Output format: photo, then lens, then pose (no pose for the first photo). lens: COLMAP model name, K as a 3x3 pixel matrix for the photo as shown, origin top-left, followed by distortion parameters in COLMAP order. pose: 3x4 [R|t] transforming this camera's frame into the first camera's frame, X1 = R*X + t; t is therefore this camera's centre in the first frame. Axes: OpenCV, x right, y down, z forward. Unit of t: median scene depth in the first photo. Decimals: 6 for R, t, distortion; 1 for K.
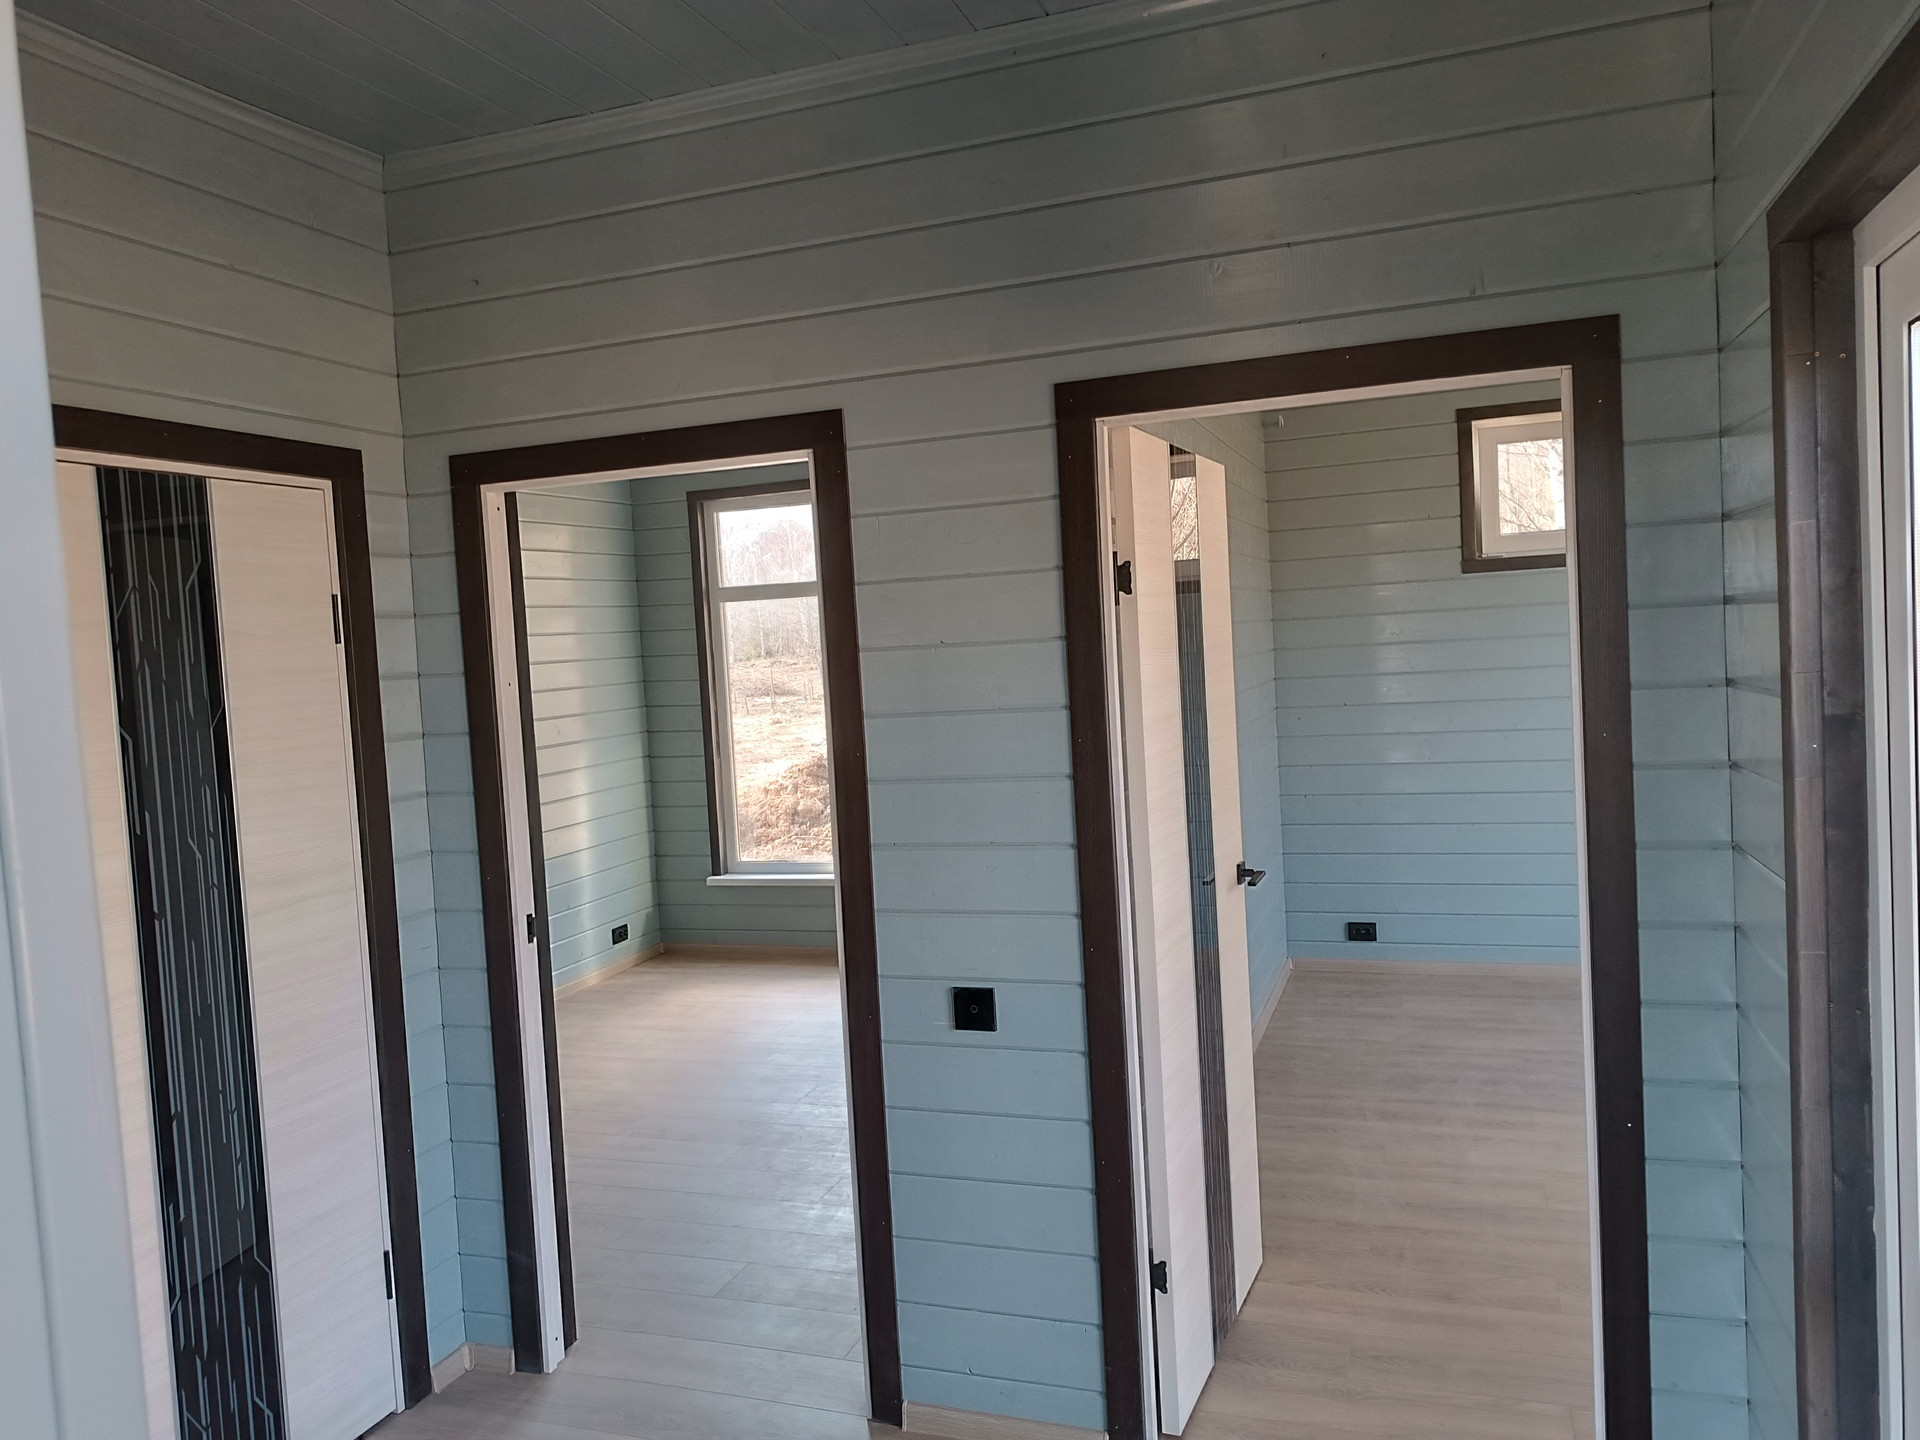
lens RADIAL K [[1366.2, 0, 961.9], [0, 1366.2, 720.9], [0, 0, 1]] dist [0.018907, -0.010111]
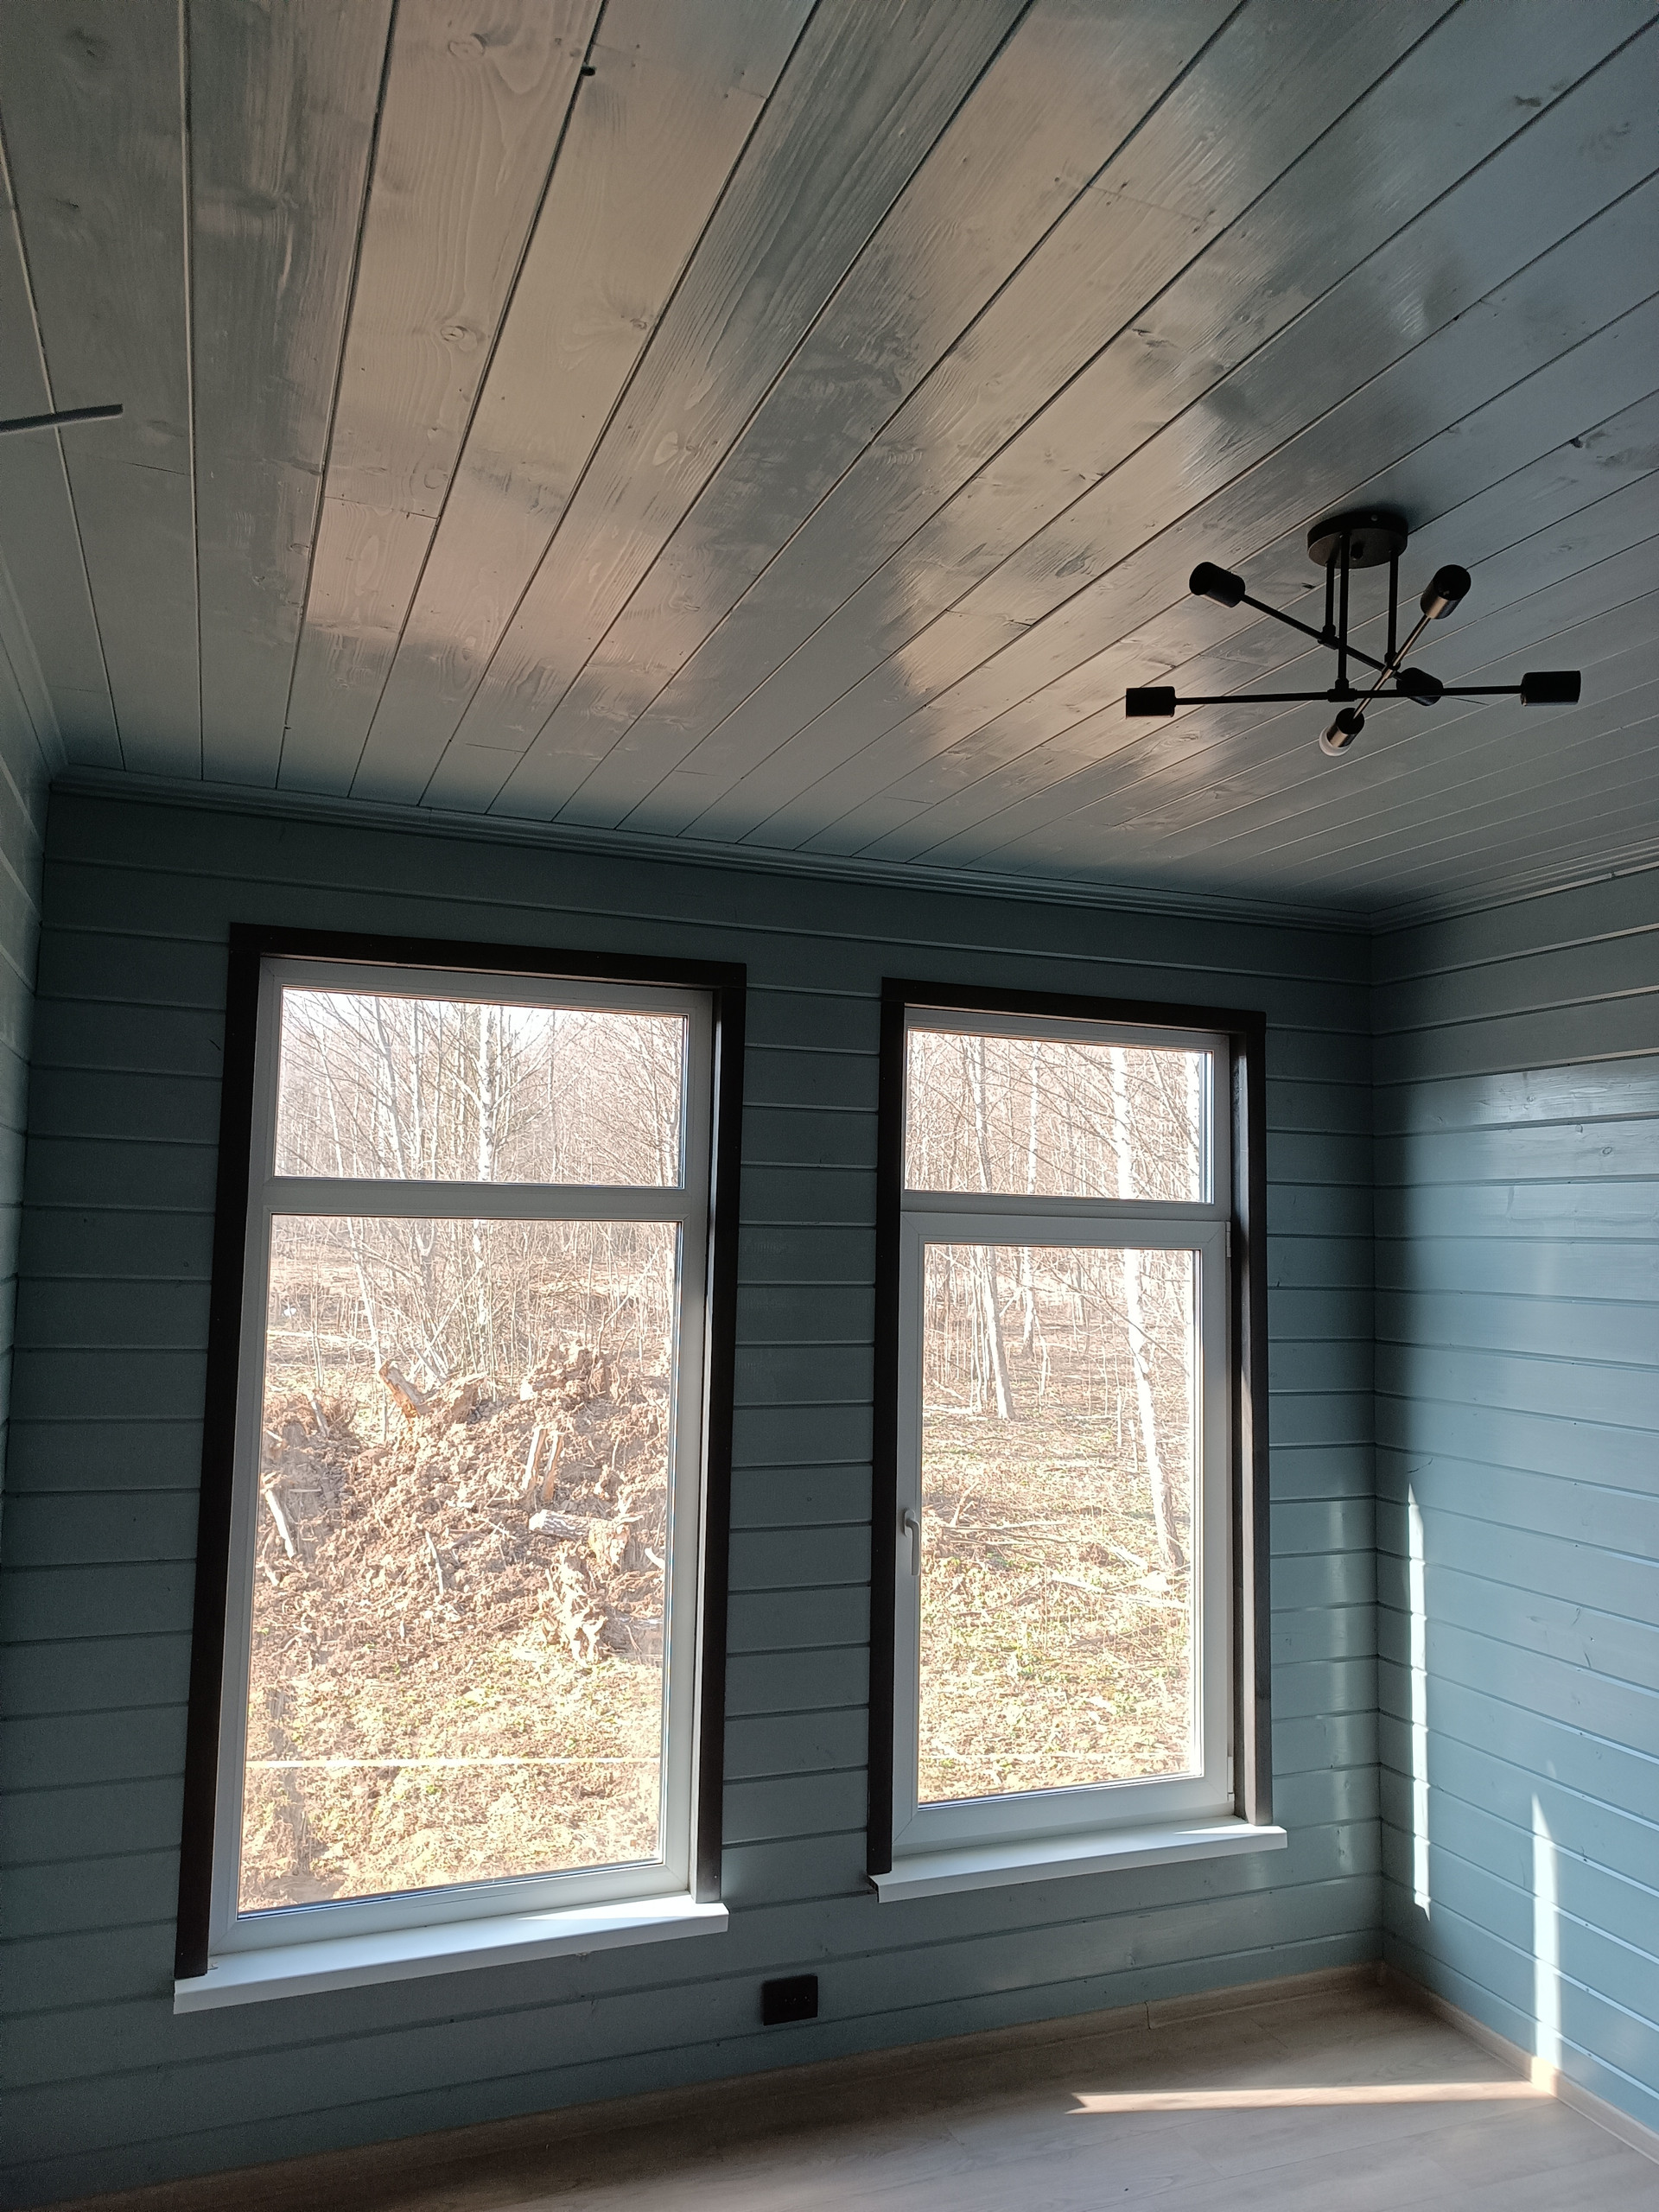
lens RADIAL K [[1574.0, 0, 828.9], [0, 1574.0, 1095.3], [0, 0, 1]] dist [0.018907, -0.010111]
pose [[0.750648, 0.128183, 0.648149, -0.351054], [-0.022770, 0.985436, -0.168516, -0.047624], [-0.660310, 0.111737, 0.742634, 0.554412]]
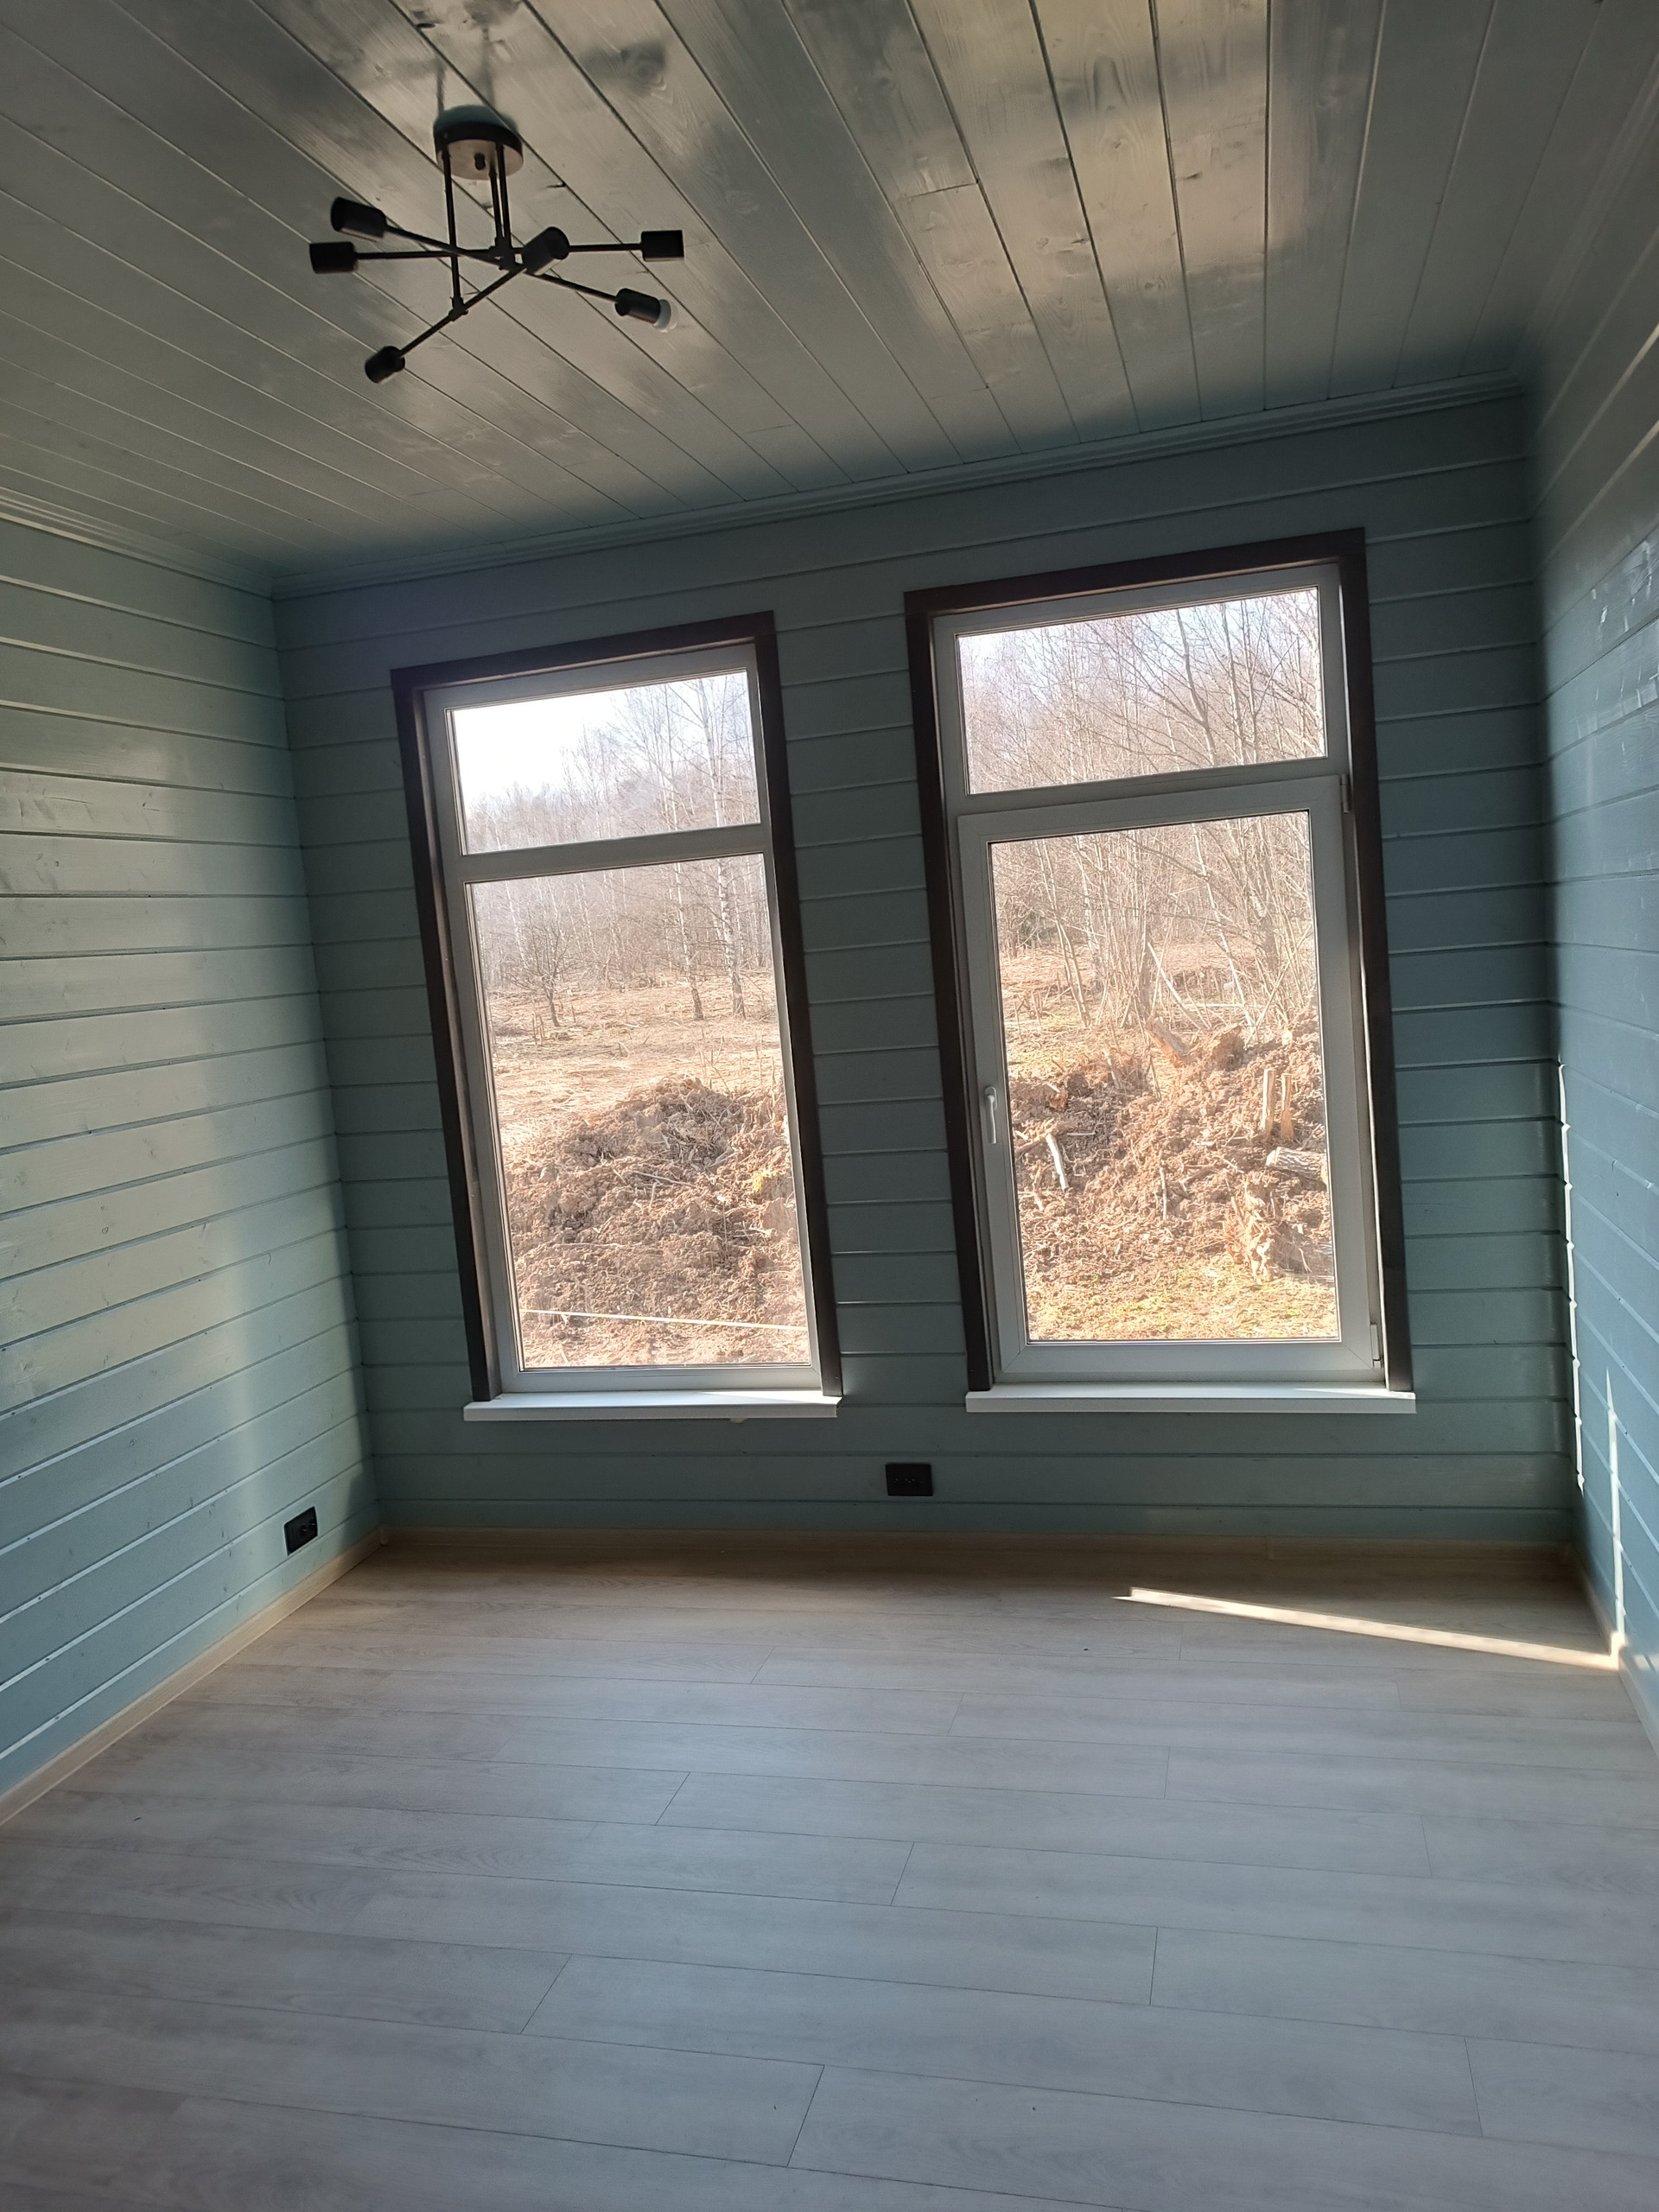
lens RADIAL K [[1574.0, 0, 828.5], [0, 1574.0, 1104.7], [0, 0, 1]] dist [0.018907, -0.010111]
pose [[0.996079, -0.040123, 0.078844, -0.089111], [0.037426, 0.998672, 0.035393, -0.017986], [-0.080159, -0.032303, 0.996258, 0.382179]]
